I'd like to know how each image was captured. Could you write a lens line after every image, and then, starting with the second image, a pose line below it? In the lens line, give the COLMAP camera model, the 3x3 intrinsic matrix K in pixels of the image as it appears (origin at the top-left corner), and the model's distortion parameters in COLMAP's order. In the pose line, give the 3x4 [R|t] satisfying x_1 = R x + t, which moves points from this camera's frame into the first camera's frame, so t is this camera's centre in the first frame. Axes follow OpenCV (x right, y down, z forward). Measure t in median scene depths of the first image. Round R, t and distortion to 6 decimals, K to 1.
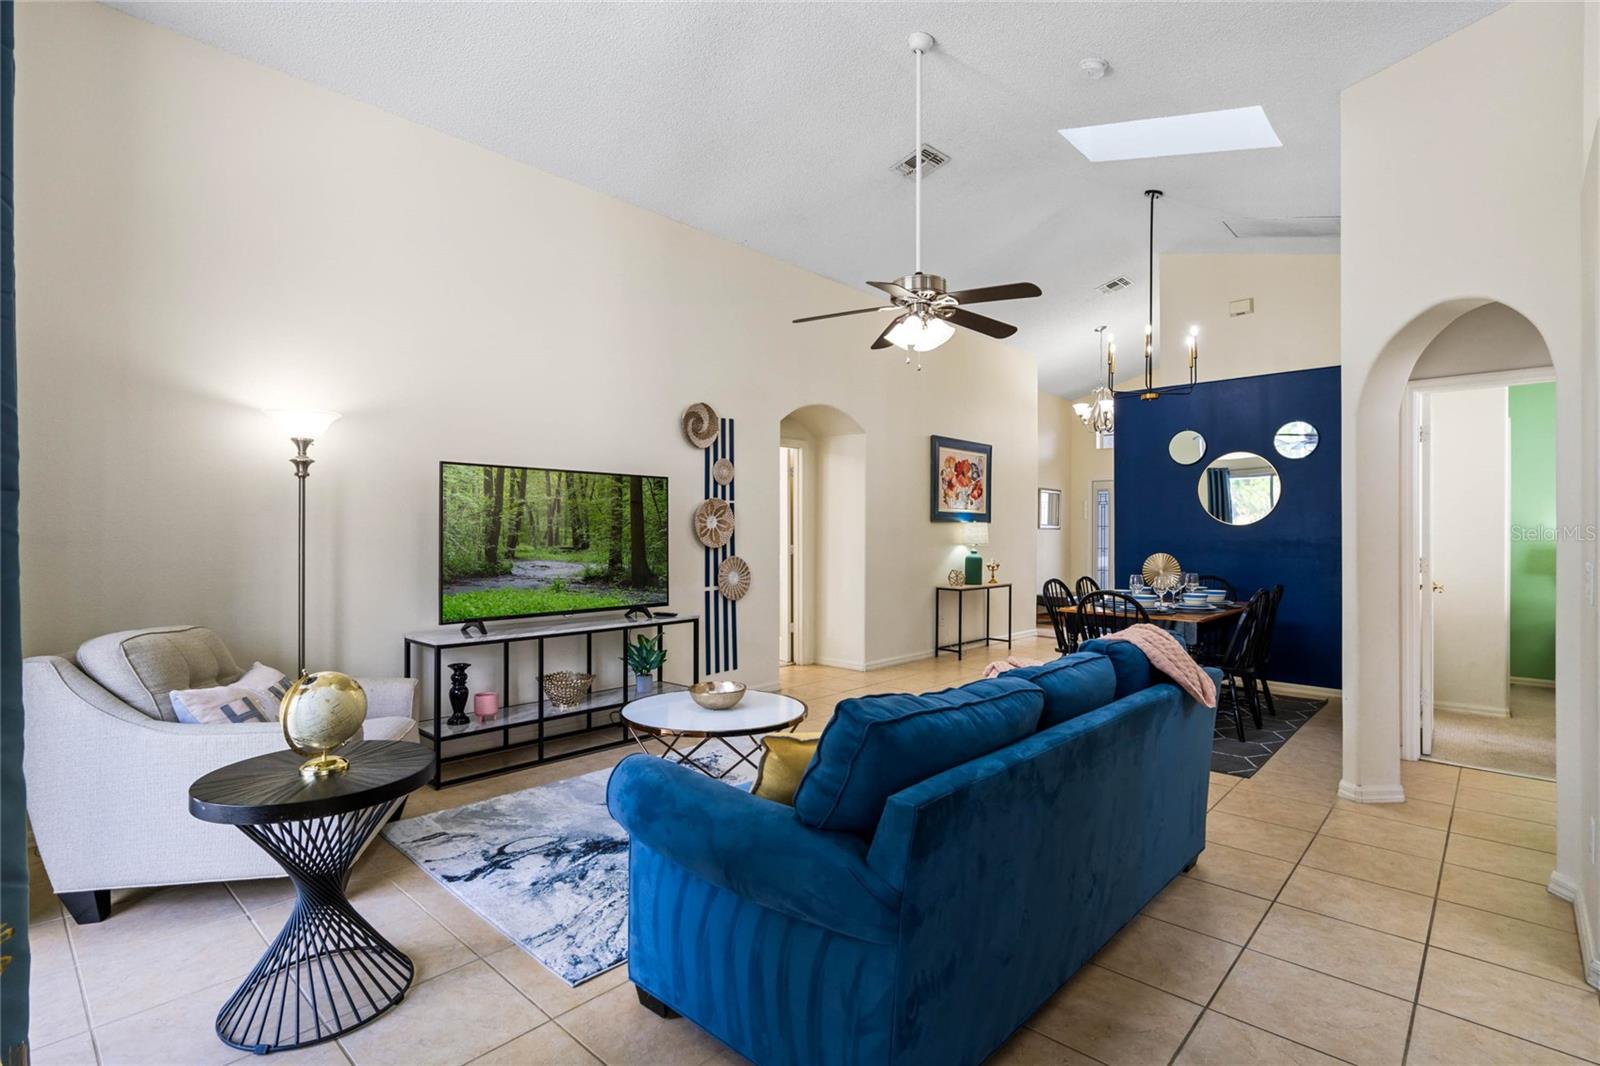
lens RADIAL K [[758.7, 0, 800.0], [0, 758.7, 533.0], [0, 0, 1]] dist [-0.003790, -0.000245]
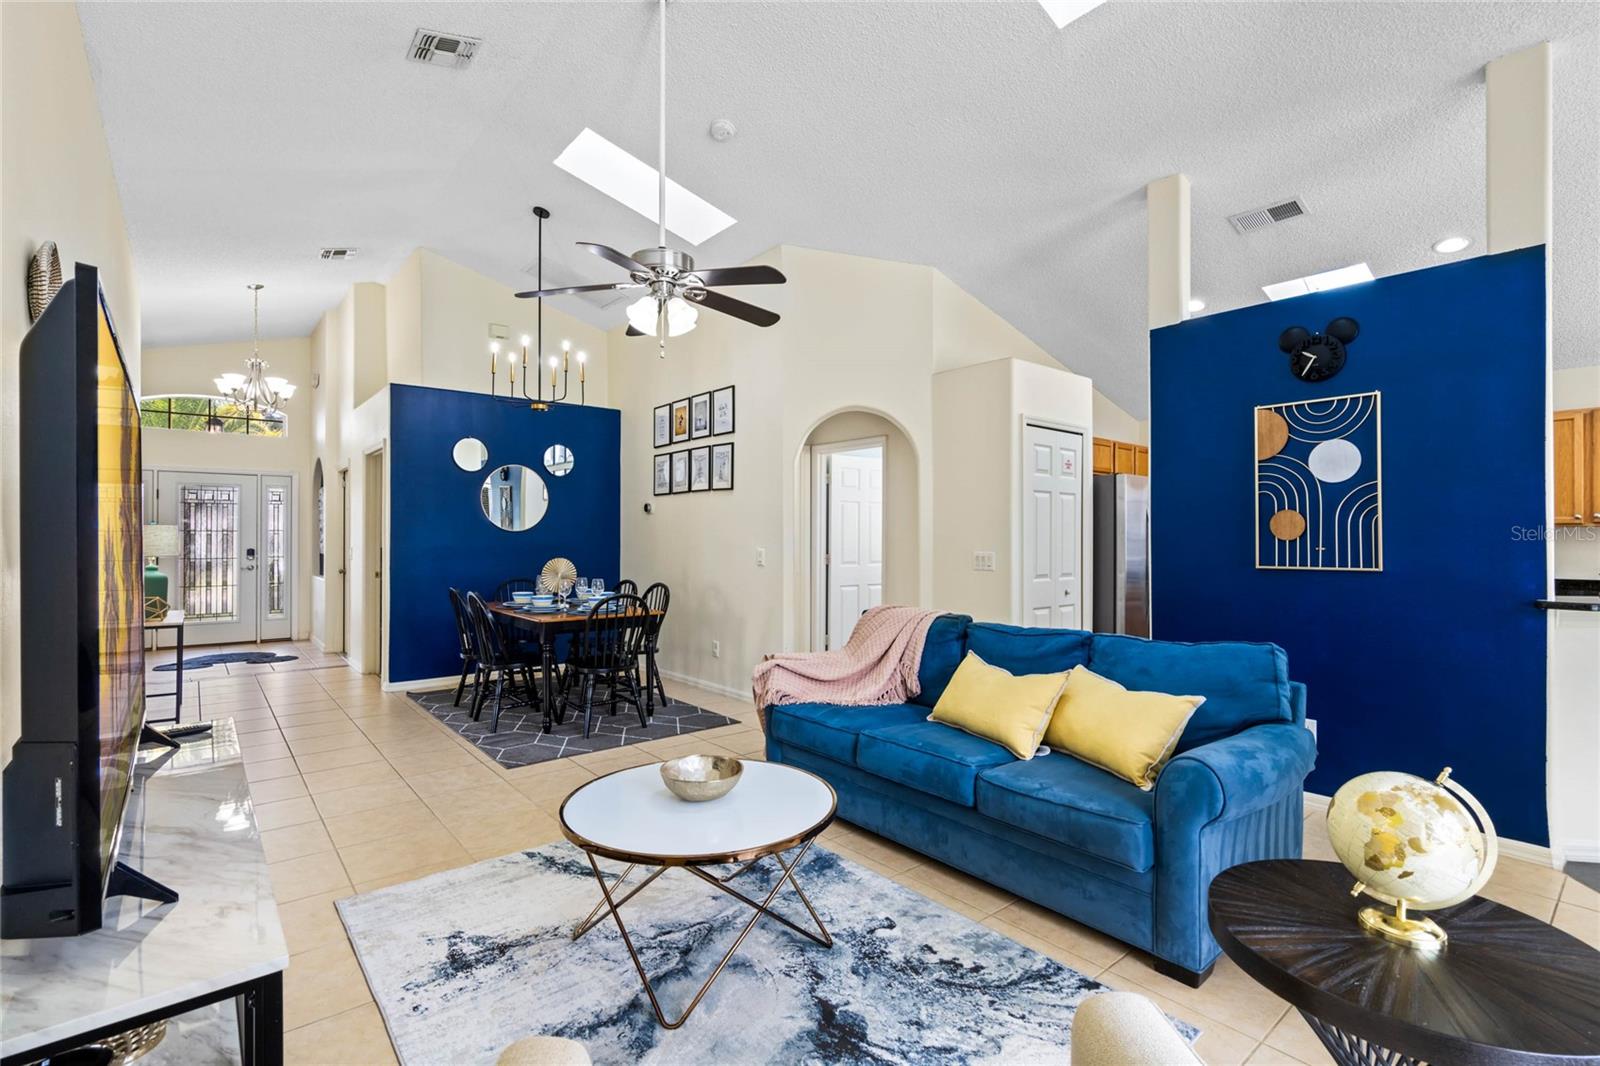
lens RADIAL K [[728.4, 0, 794.6], [0, 728.4, 537.2], [0, 0, 1]] dist [-0.003550, -0.000158]
pose [[0.138771, -0.002446, 0.990321, -0.395132], [-0.000320, 0.999997, 0.002515, -0.004226], [-0.990324, -0.000665, 0.138770, 0.432610]]
